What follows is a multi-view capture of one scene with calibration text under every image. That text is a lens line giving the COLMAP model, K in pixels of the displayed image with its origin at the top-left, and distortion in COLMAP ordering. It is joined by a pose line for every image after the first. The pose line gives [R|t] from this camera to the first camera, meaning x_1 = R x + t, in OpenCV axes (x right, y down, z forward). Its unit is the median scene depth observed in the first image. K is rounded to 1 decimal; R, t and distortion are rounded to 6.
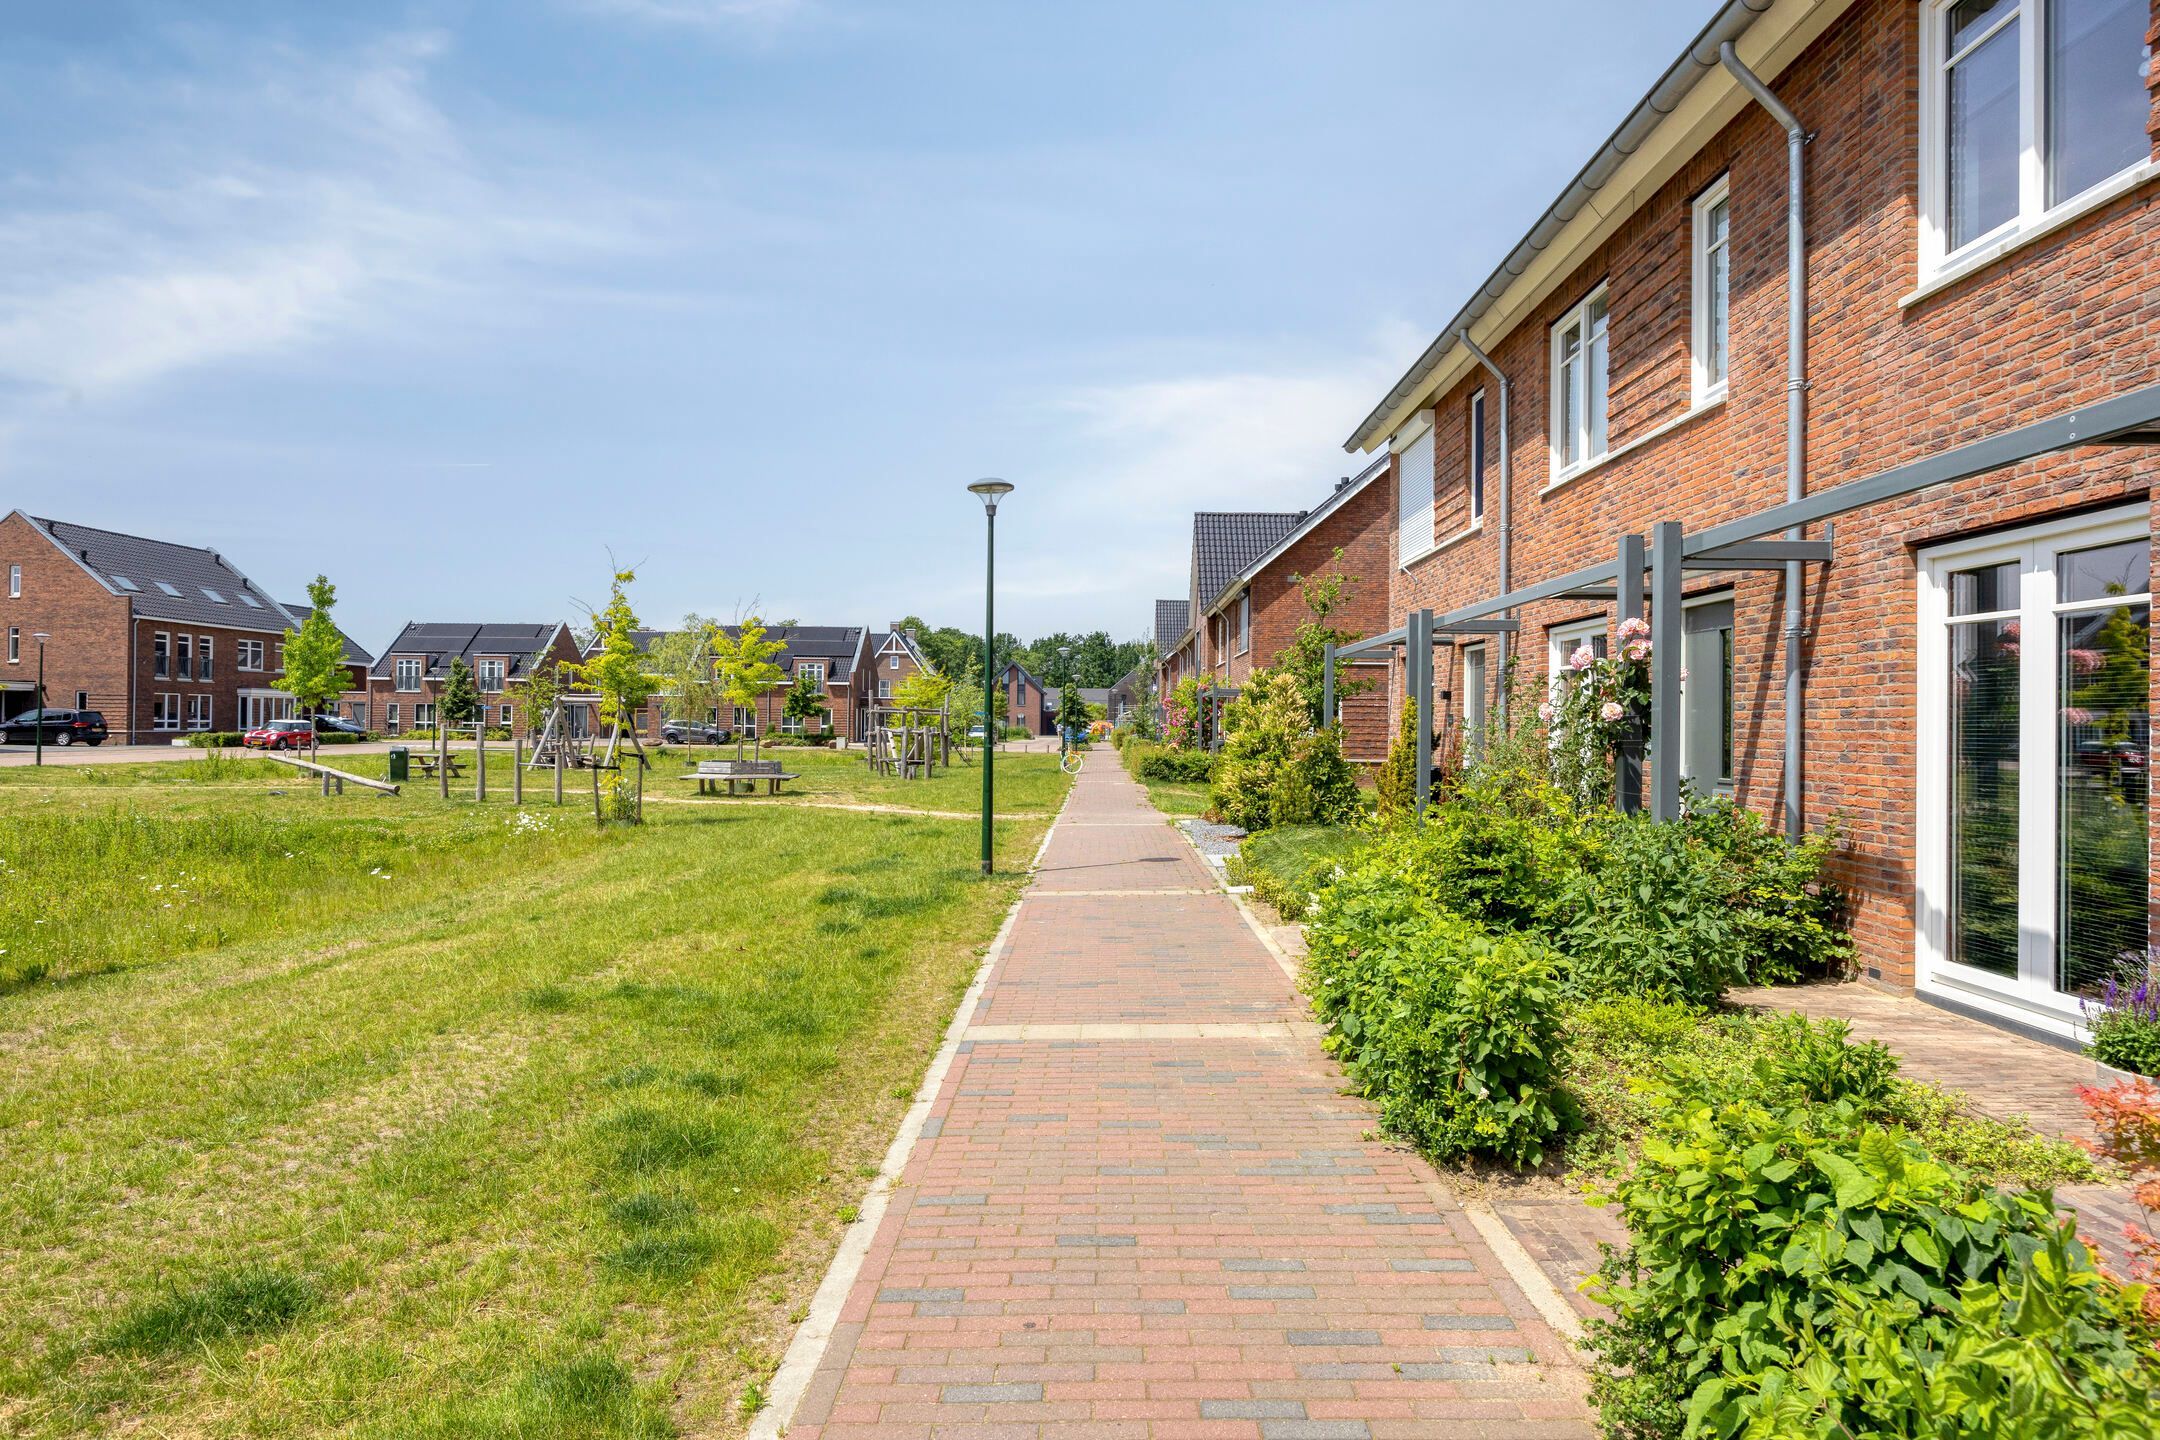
lens RADIAL K [[1257.6, 0, 1080.0], [0, 1257.6, 720.0], [0, 0, 1]] dist [0.004243, 0.002527]
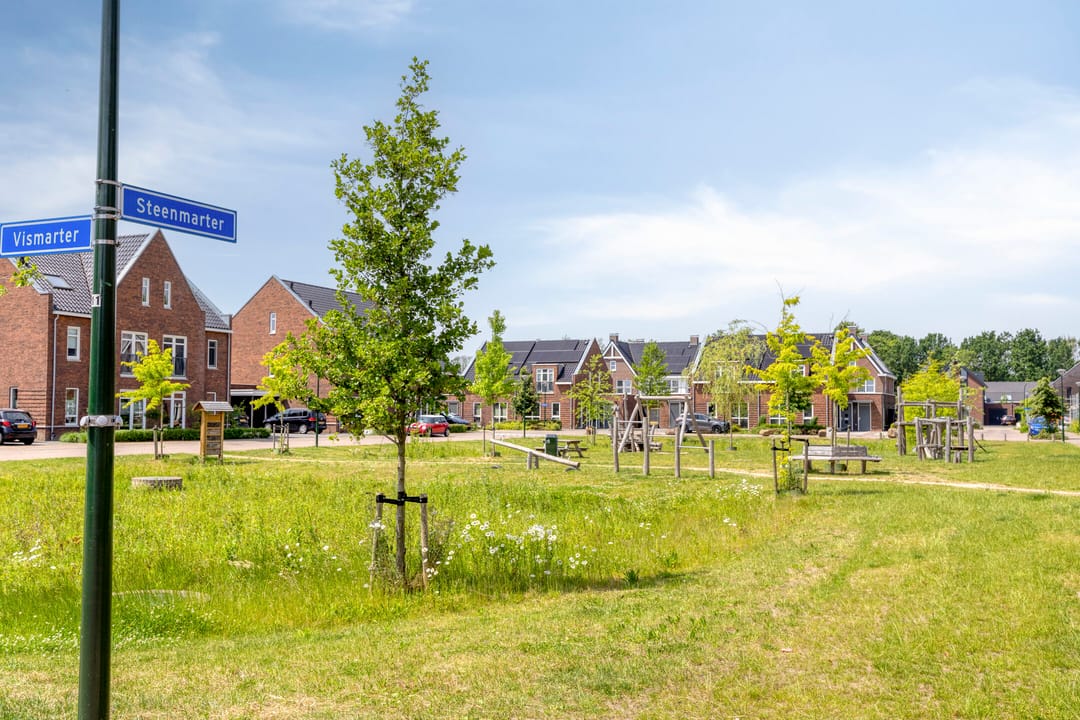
lens RADIAL K [[1078.6, 0, 525.2], [0, 1078.6, 376.0], [0, 0, 1]] dist [-0.008166, 0.010720]
pose [[0.916869, -0.020598, -0.398656, -0.063116], [0.006858, 0.999333, -0.035863, 0.000159], [0.399129, 0.030148, 0.916399, -0.043480]]
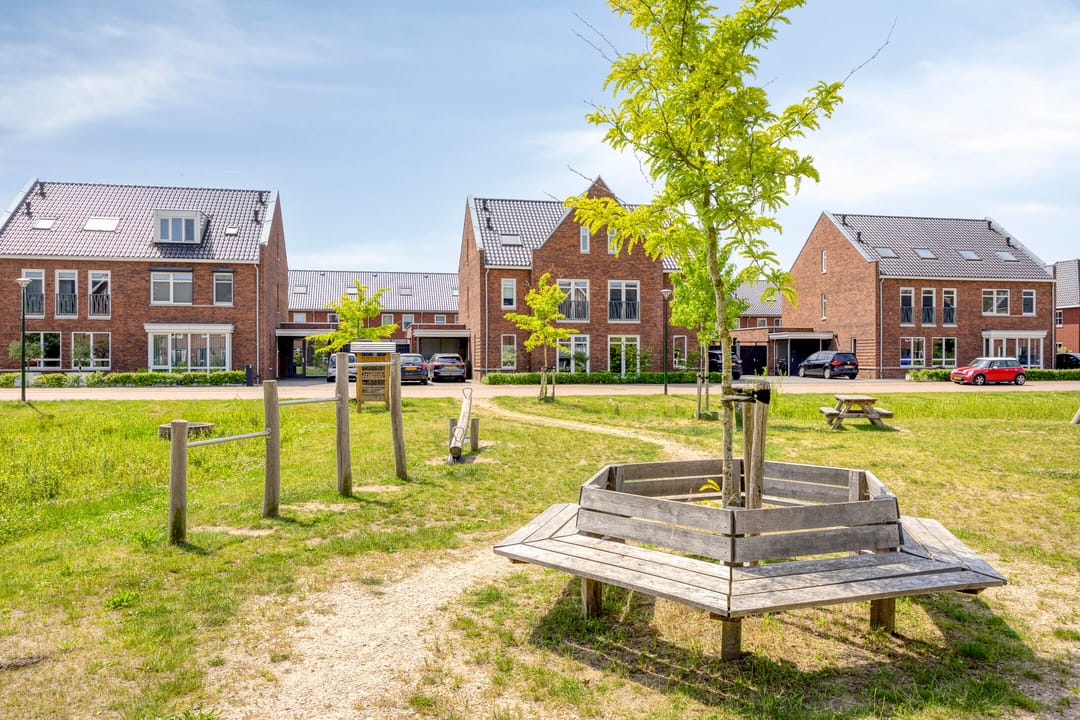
lens RADIAL K [[801.4, 0, 540.0], [0, 801.4, 360.0], [0, 0, 1]] dist [0.007621, 0.004086]
pose [[0.230536, -0.008529, -0.973027, -0.044745], [0.006677, 0.999952, -0.007183, 0.004439], [0.973041, -0.004841, 0.230581, 0.472895]]
